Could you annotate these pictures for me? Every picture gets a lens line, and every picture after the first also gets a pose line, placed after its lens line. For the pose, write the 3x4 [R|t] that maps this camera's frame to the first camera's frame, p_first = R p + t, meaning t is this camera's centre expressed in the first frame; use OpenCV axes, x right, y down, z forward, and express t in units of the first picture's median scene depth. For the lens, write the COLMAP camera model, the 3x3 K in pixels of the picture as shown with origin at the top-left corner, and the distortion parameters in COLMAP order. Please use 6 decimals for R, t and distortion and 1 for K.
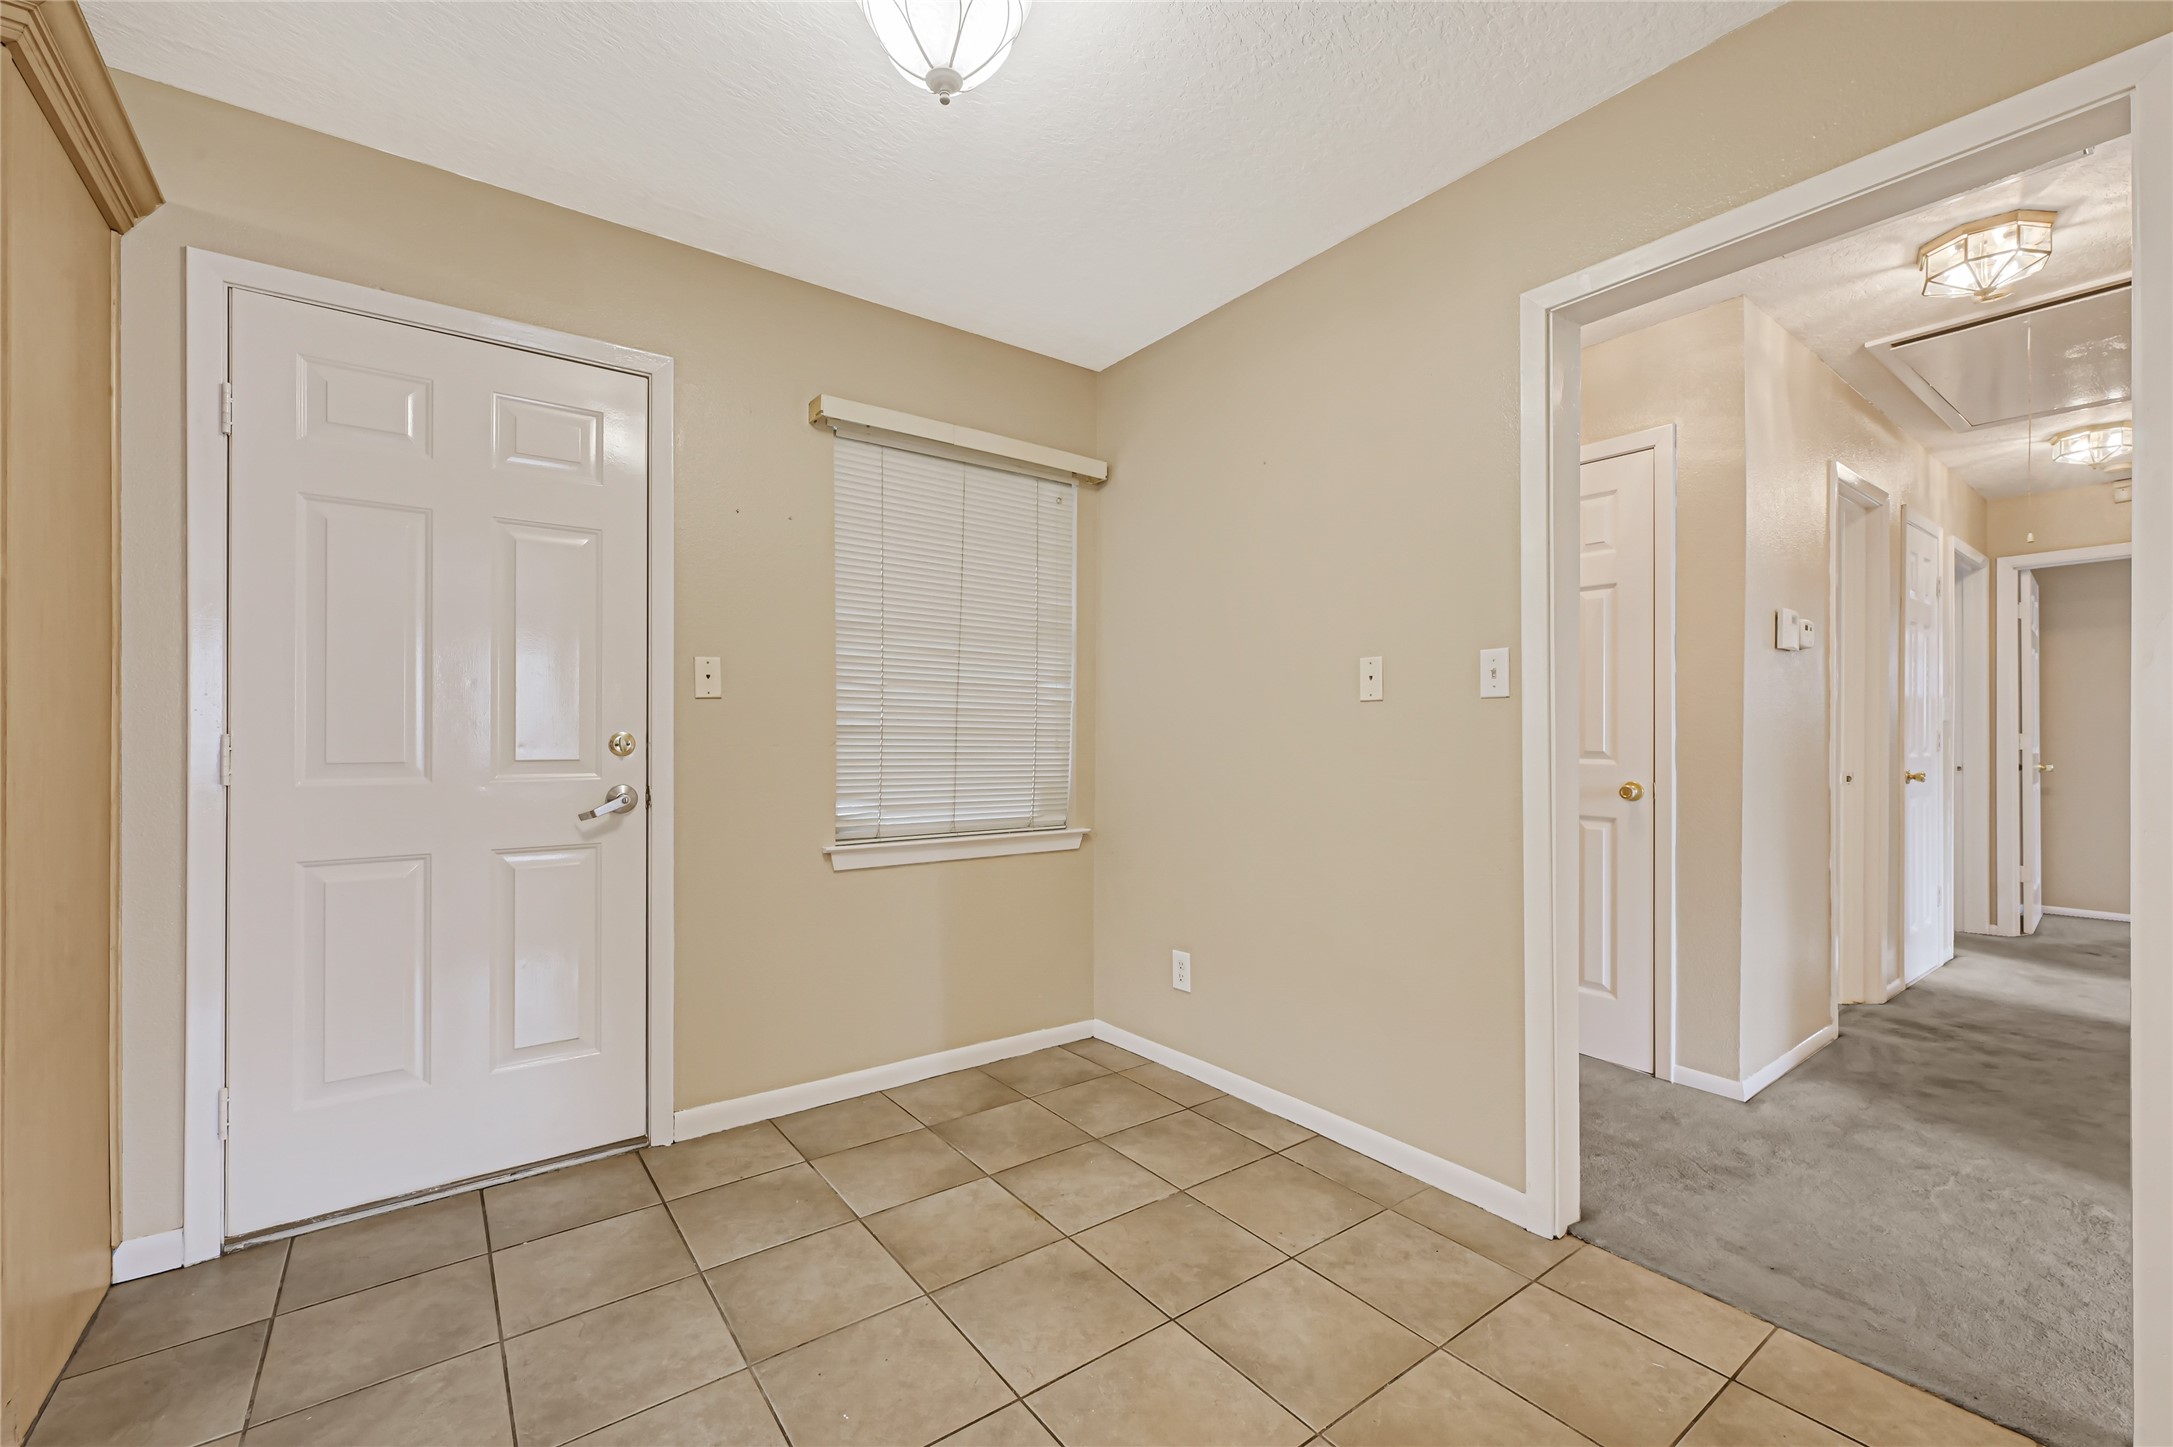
lens RADIAL K [[888.0, 0, 1078.6], [0, 888.0, 736.6], [0, 0, 1]] dist [0.003338, 0.000673]
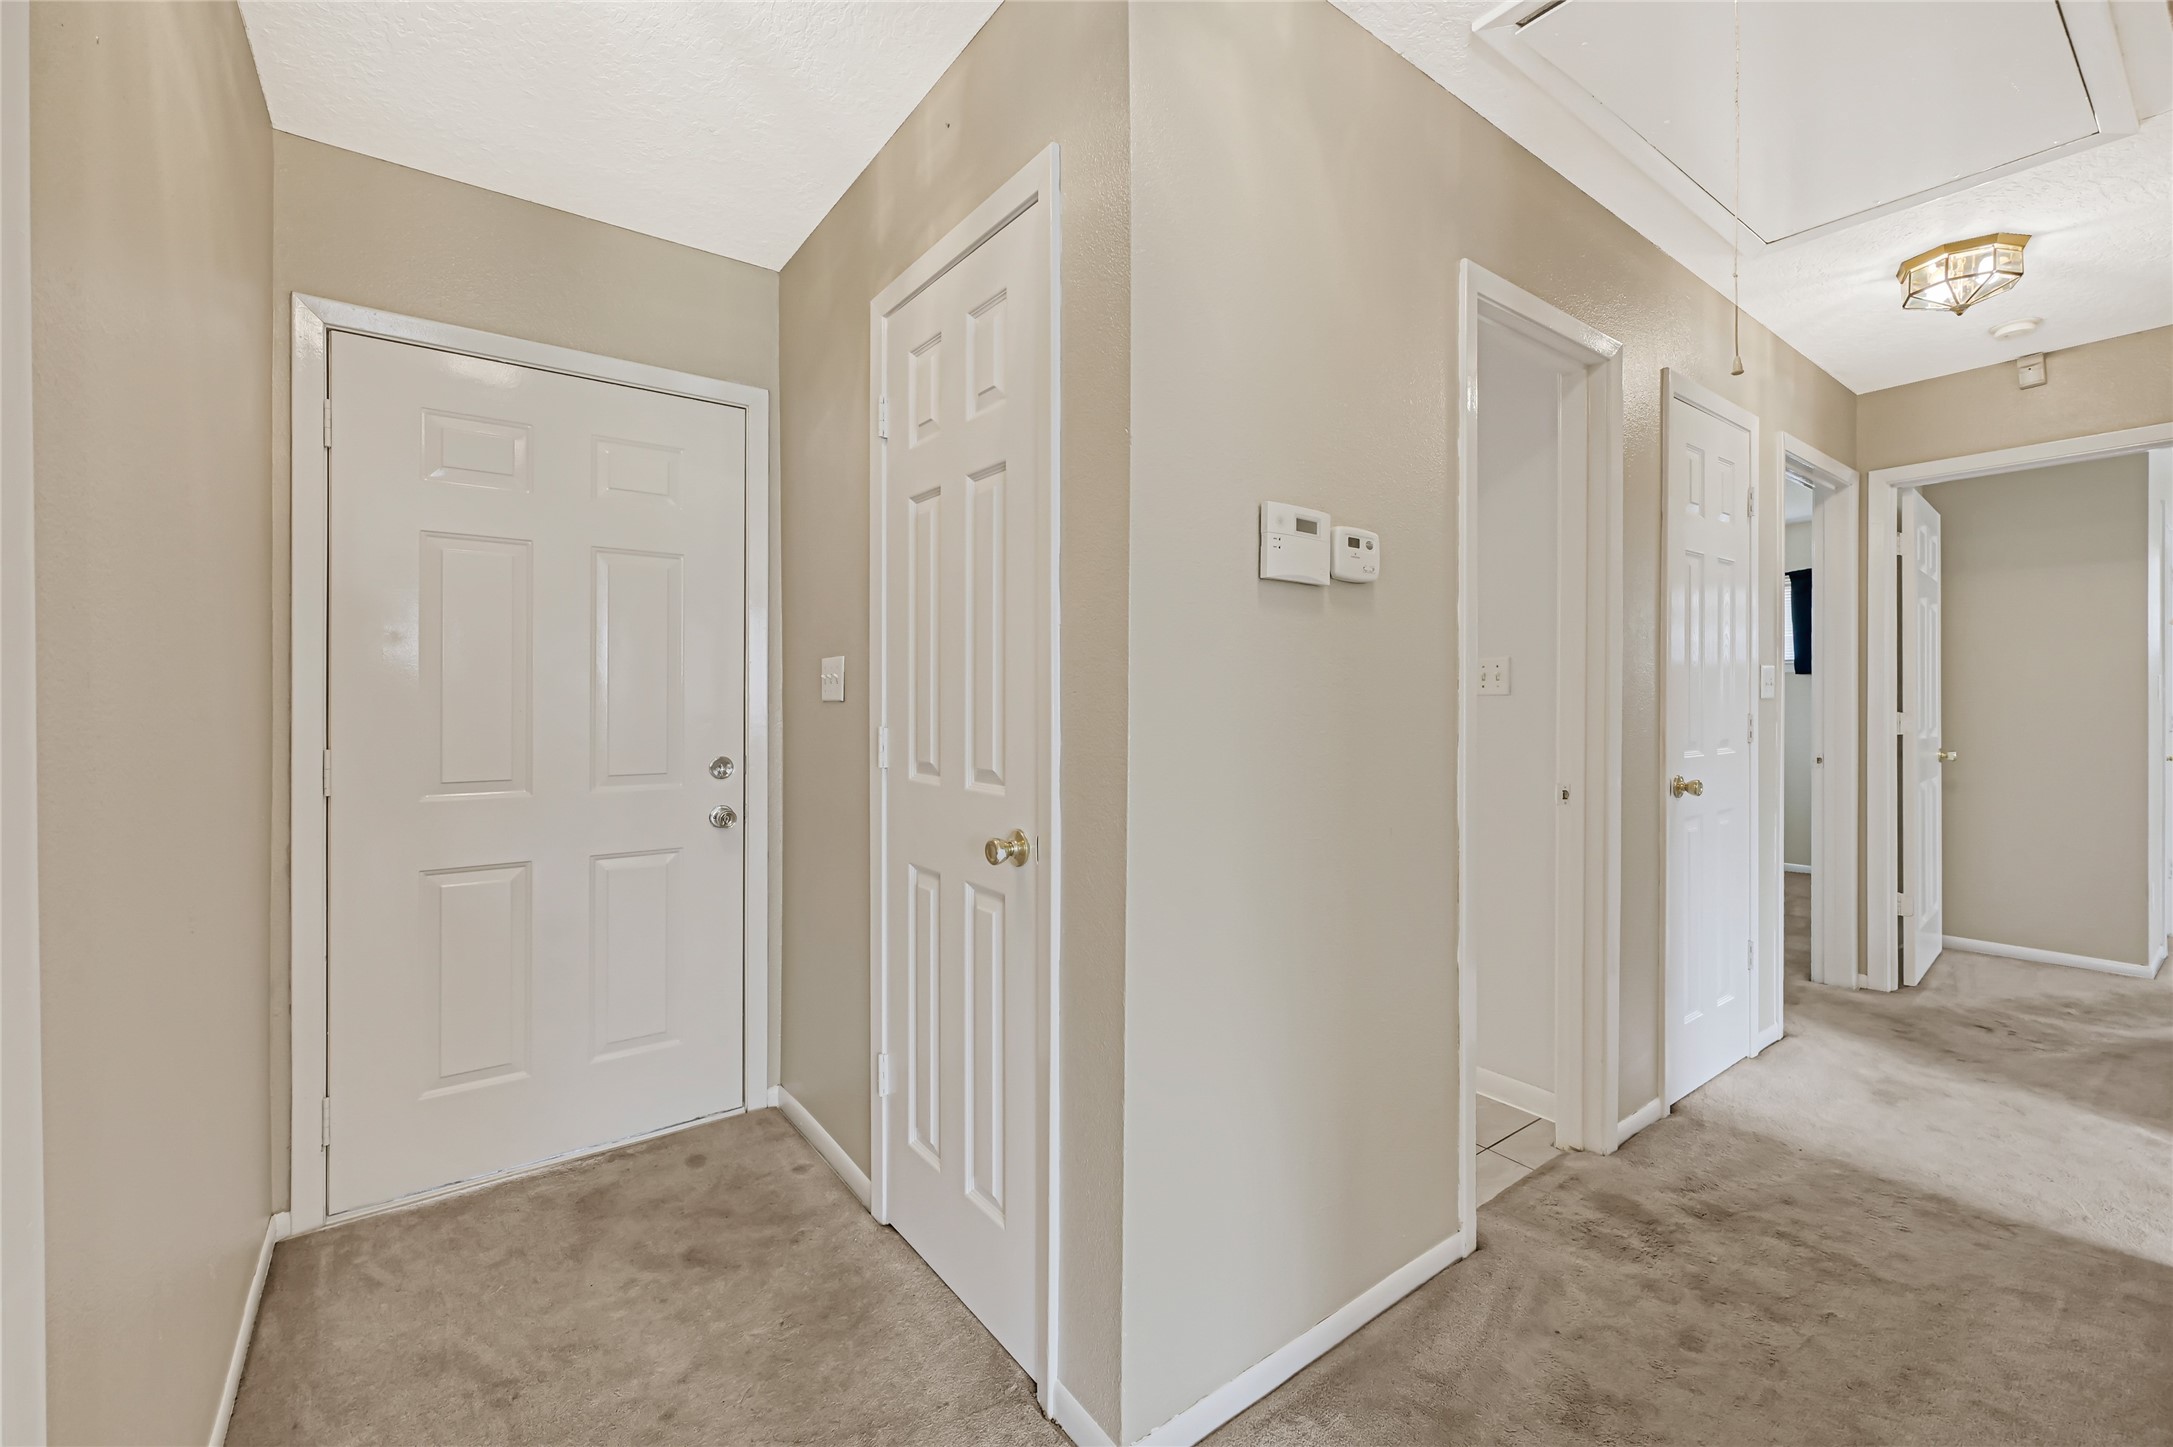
lens RADIAL K [[888.0, 0, 1094.5], [0, 888.0, 701.4], [0, 0, 1]] dist [0.003338, 0.000673]
pose [[0.999986, -0.001696, 0.004919, 0.578732], [0.001668, 0.999982, 0.005684, -0.025729], [-0.004929, -0.005676, 0.999972, 0.403659]]
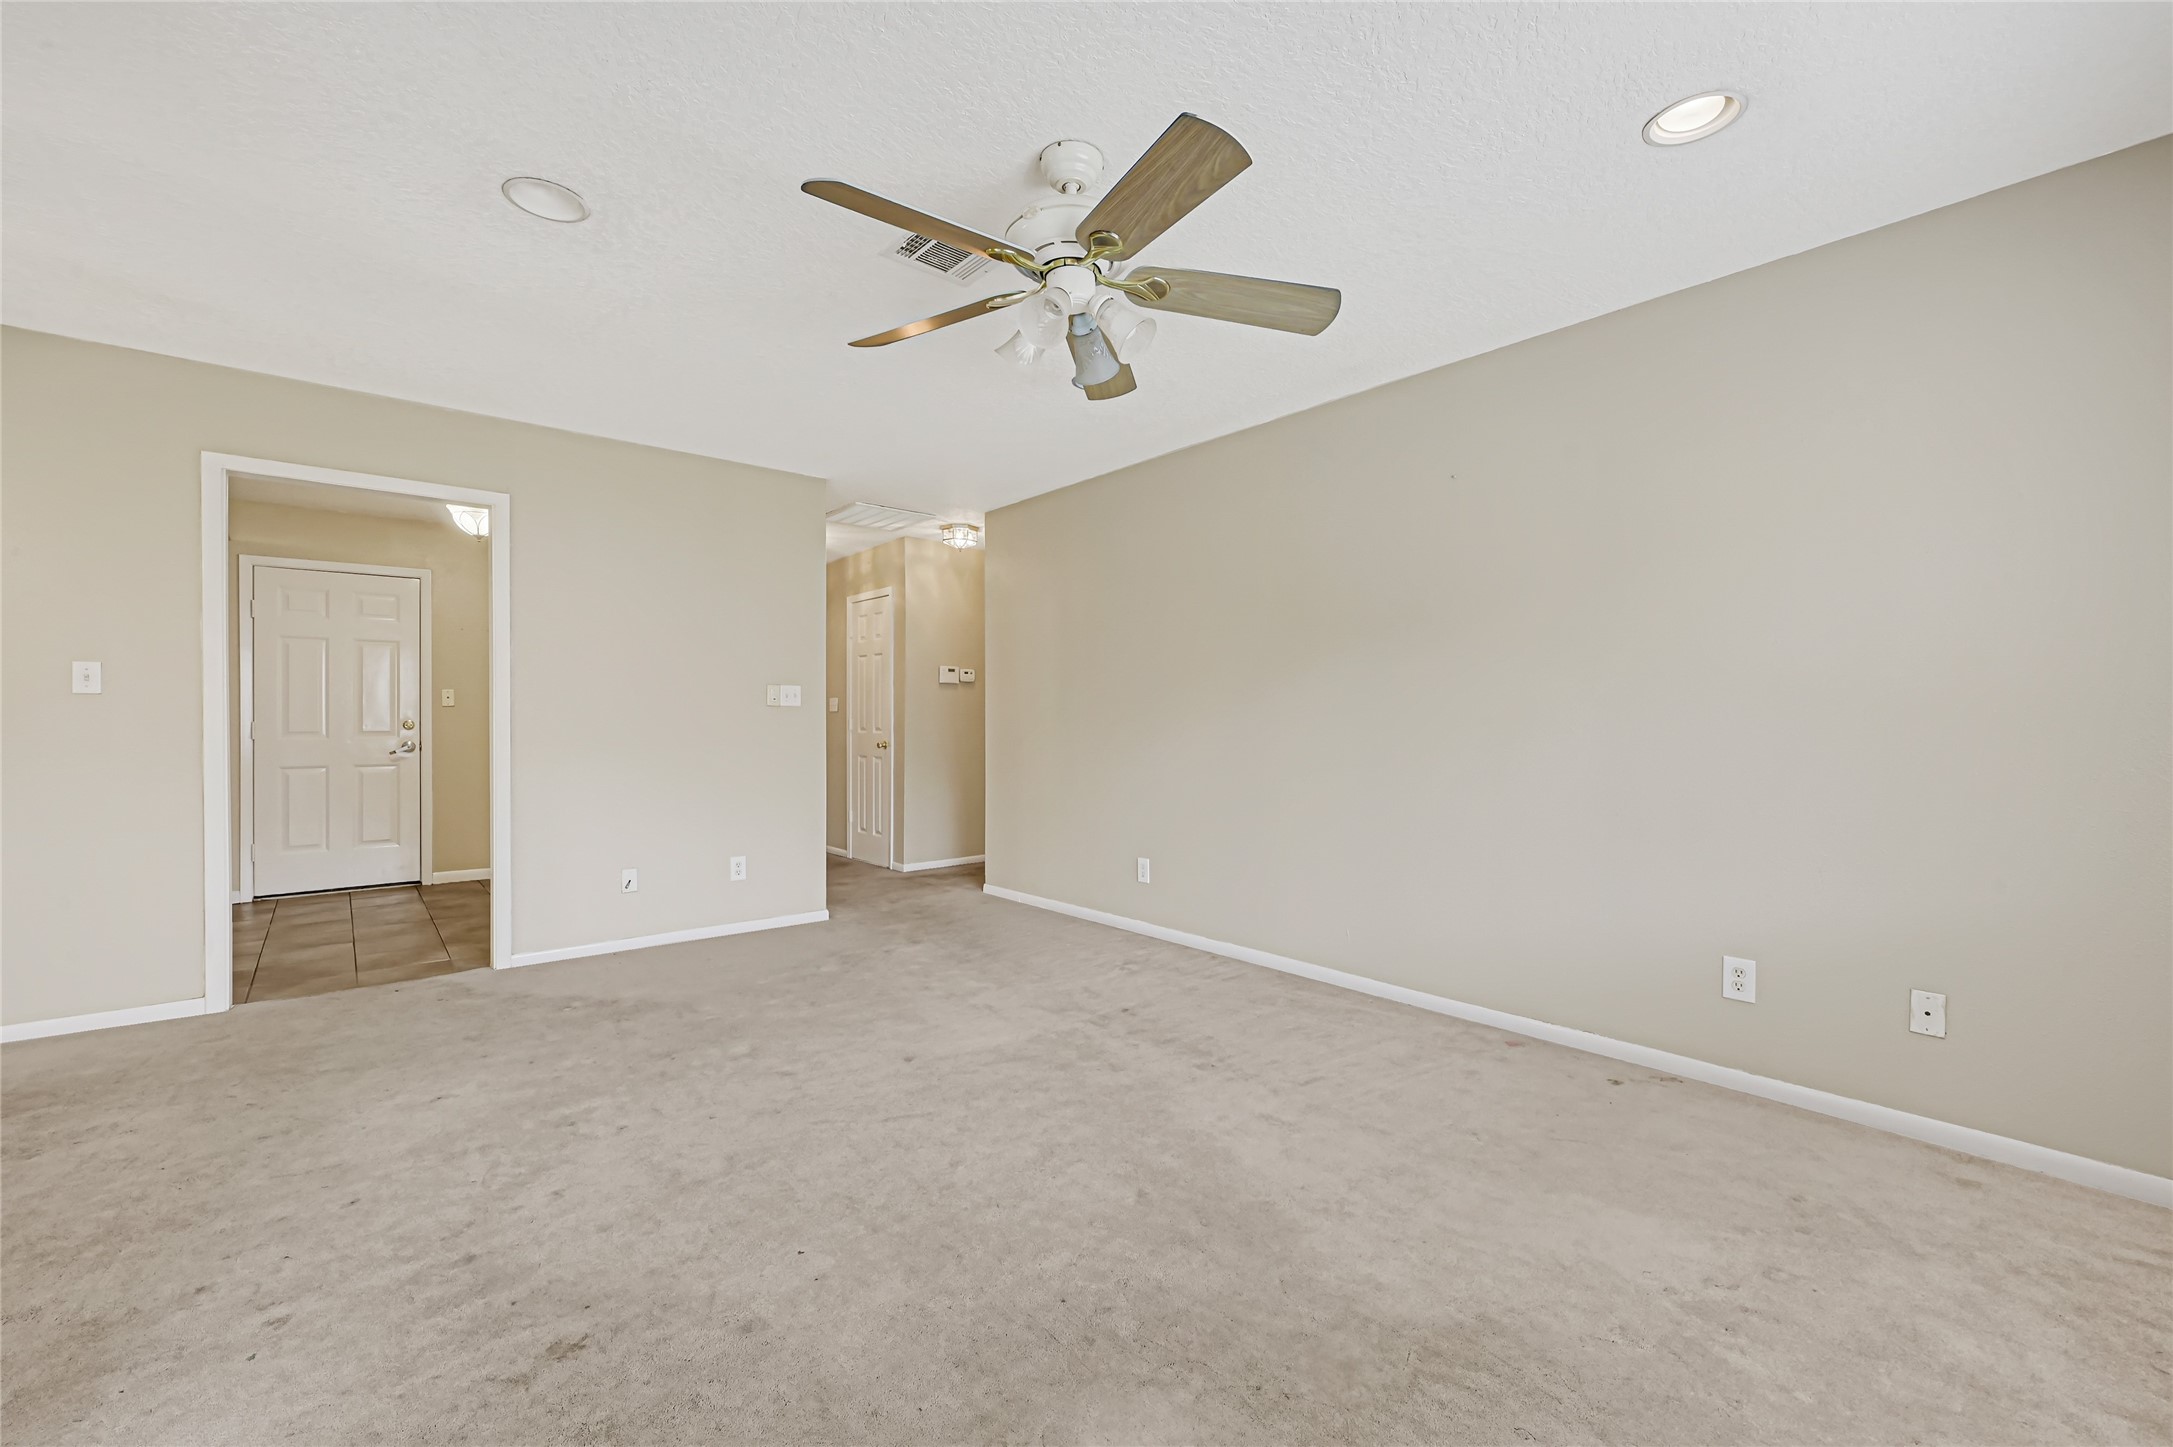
lens RADIAL K [[888.0, 0, 1084.7], [0, 888.0, 722.0], [0, 0, 1]] dist [0.003338, 0.000673]
pose [[0.998283, -0.001361, 0.058552, 0.870578], [0.001087, 0.999988, 0.004710, -0.006882], [-0.058558, -0.004638, 0.998273, -1.134993]]
